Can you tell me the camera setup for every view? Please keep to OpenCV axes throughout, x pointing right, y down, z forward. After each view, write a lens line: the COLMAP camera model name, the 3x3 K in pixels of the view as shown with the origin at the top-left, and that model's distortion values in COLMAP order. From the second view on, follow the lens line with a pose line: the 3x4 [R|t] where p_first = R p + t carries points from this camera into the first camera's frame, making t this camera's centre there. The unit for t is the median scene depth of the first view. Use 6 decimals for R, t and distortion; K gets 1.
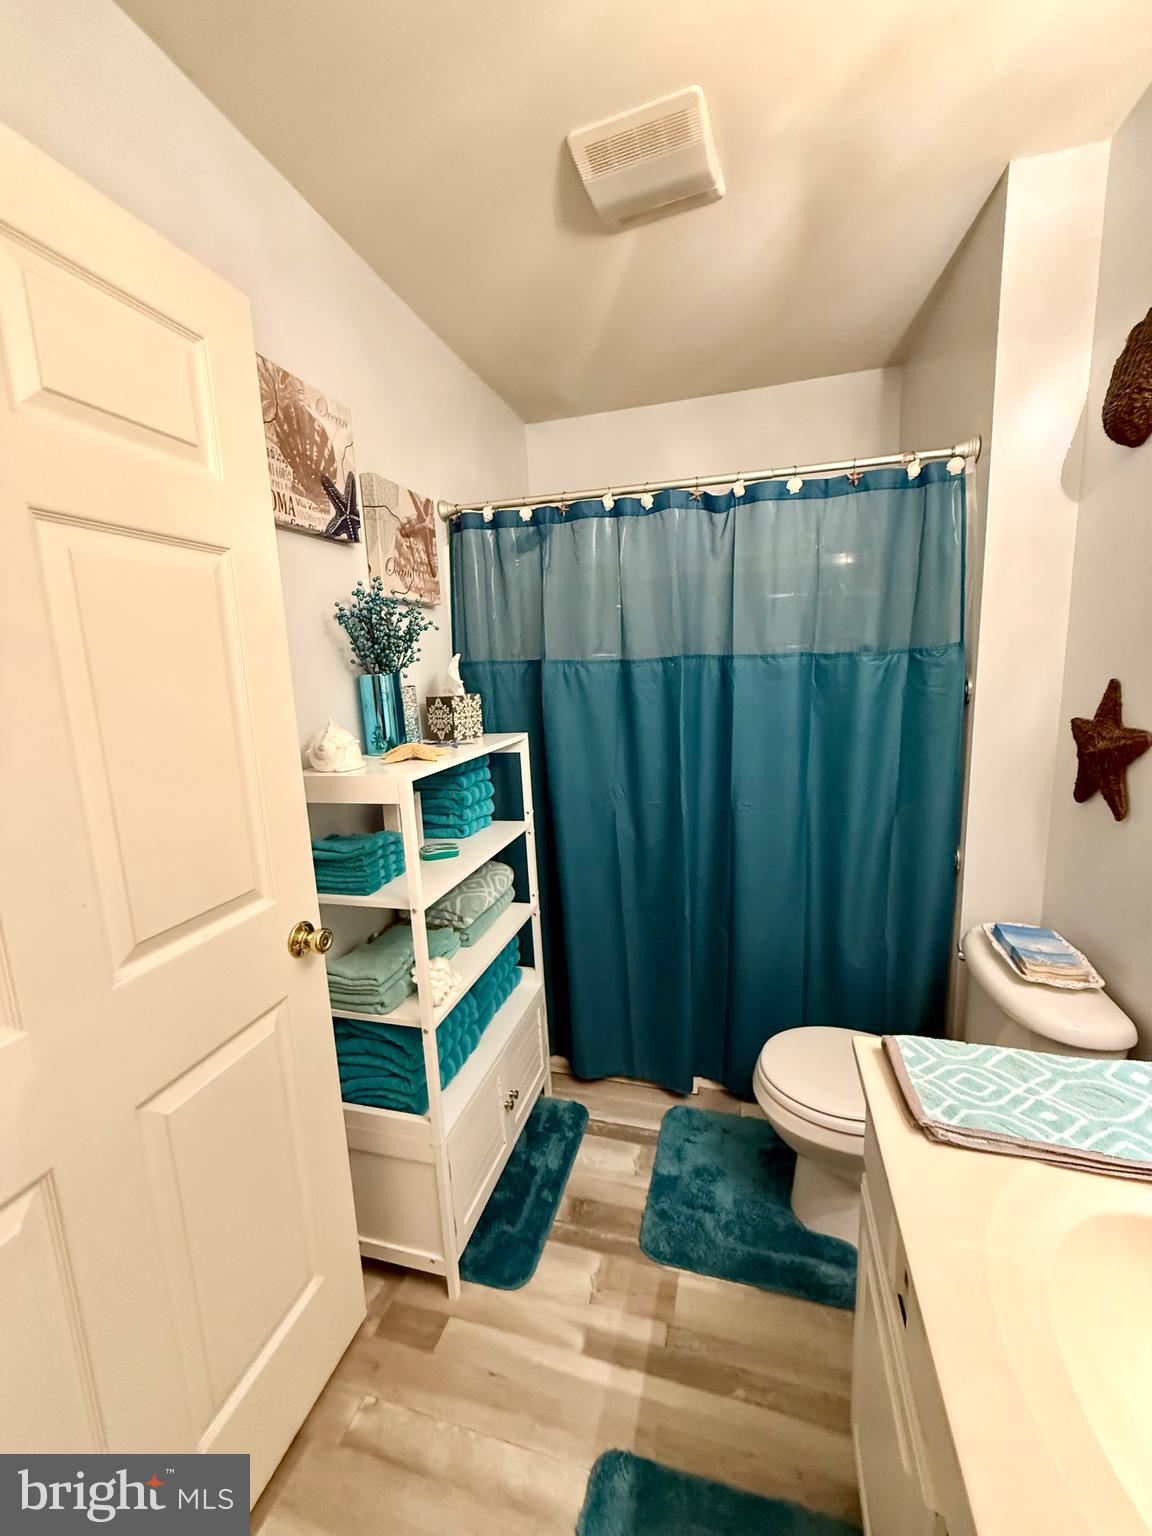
lens RADIAL K [[613.0, 0, 576.2], [0, 613.0, 764.9], [0, 0, 1]] dist [0.000297, -0.000292]
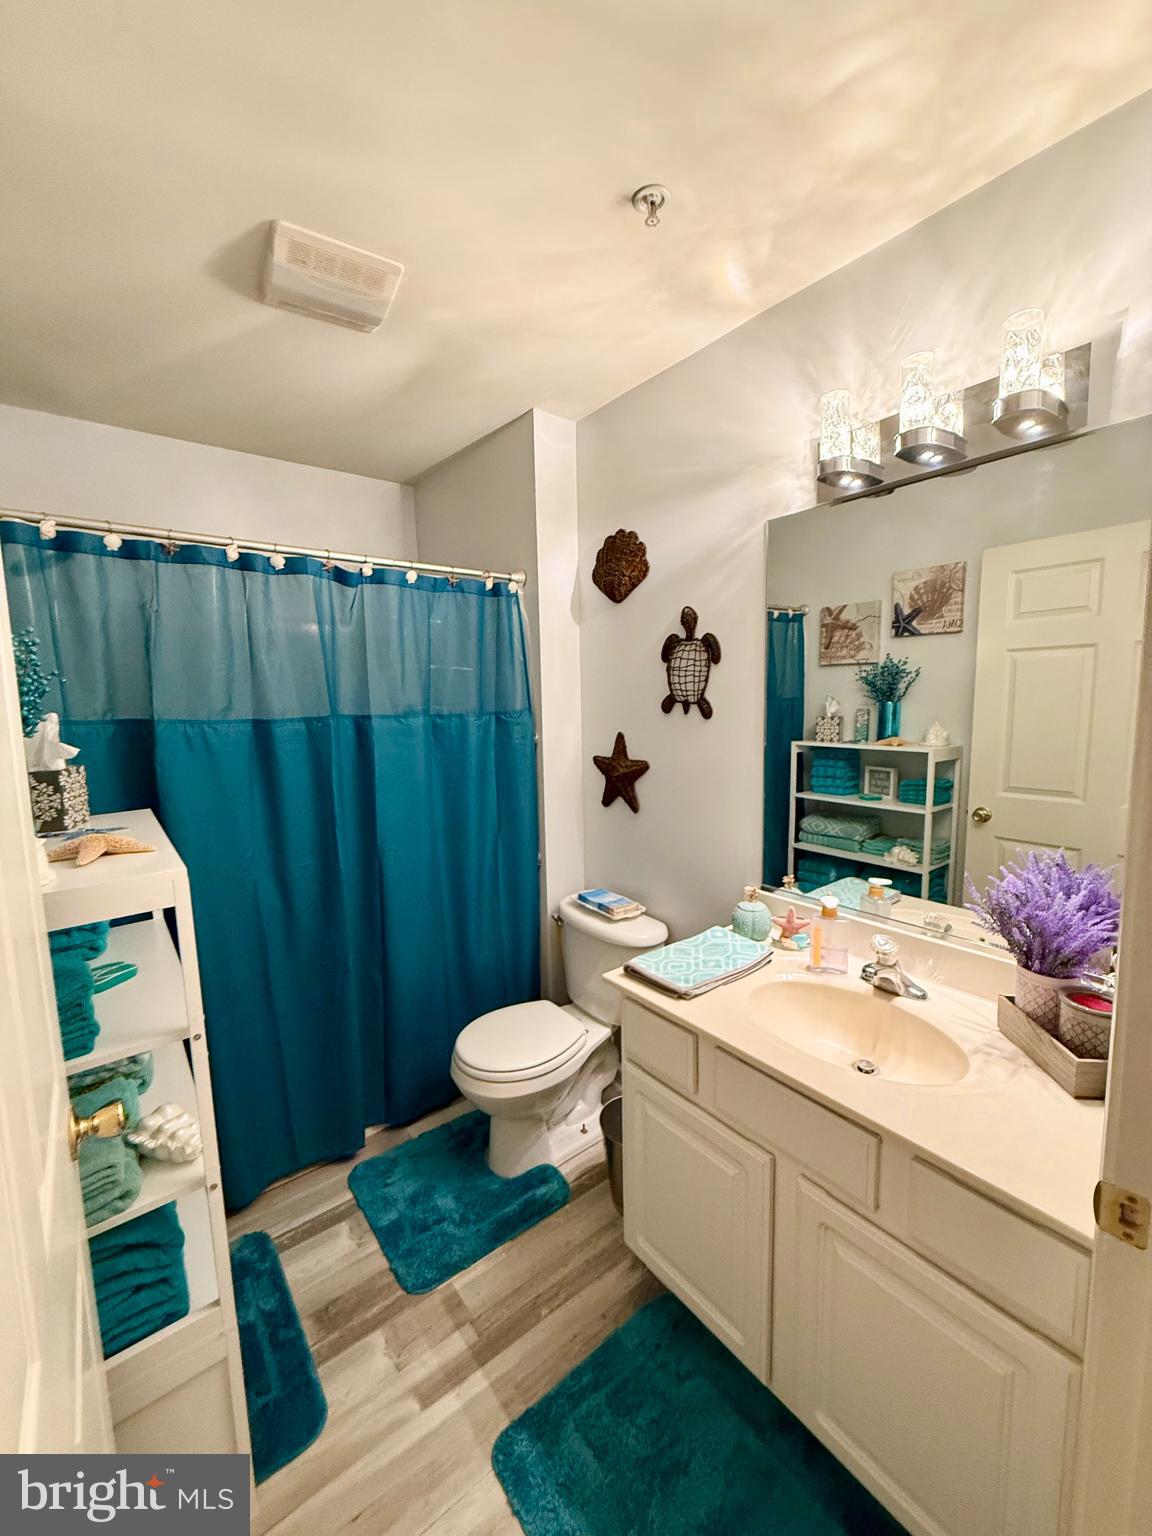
lens RADIAL K [[613.0, 0, 576.4], [0, 613.0, 763.8], [0, 0, 1]] dist [0.000297, -0.000292]
pose [[0.586019, -0.061745, 0.807942, -0.488953], [0.127742, 0.991664, -0.016868, -0.031299], [-0.800165, 0.113093, 0.589021, 0.075894]]
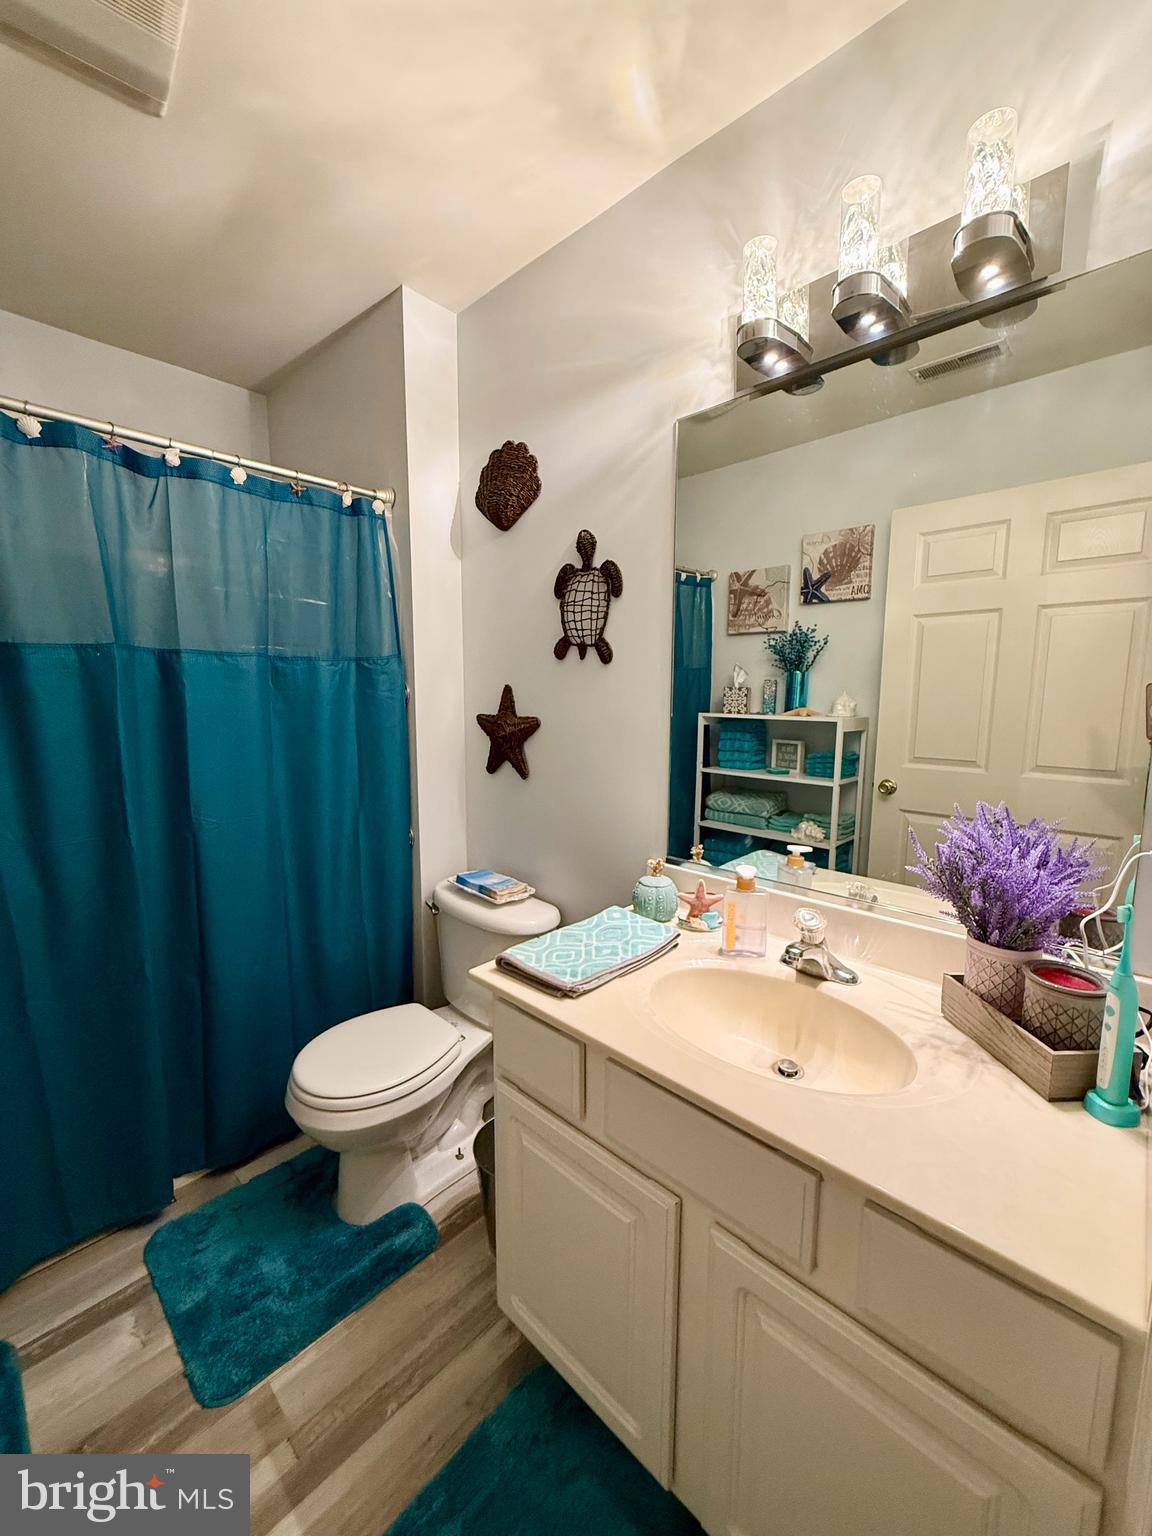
lens RADIAL K [[613.0, 0, 576.7], [0, 613.0, 764.1], [0, 0, 1]] dist [0.000297, -0.000292]
pose [[0.461247, -0.068010, 0.884661, -0.294573], [0.122190, 0.992427, 0.012587, 0.041430], [-0.878818, 0.102292, 0.466064, 0.155413]]
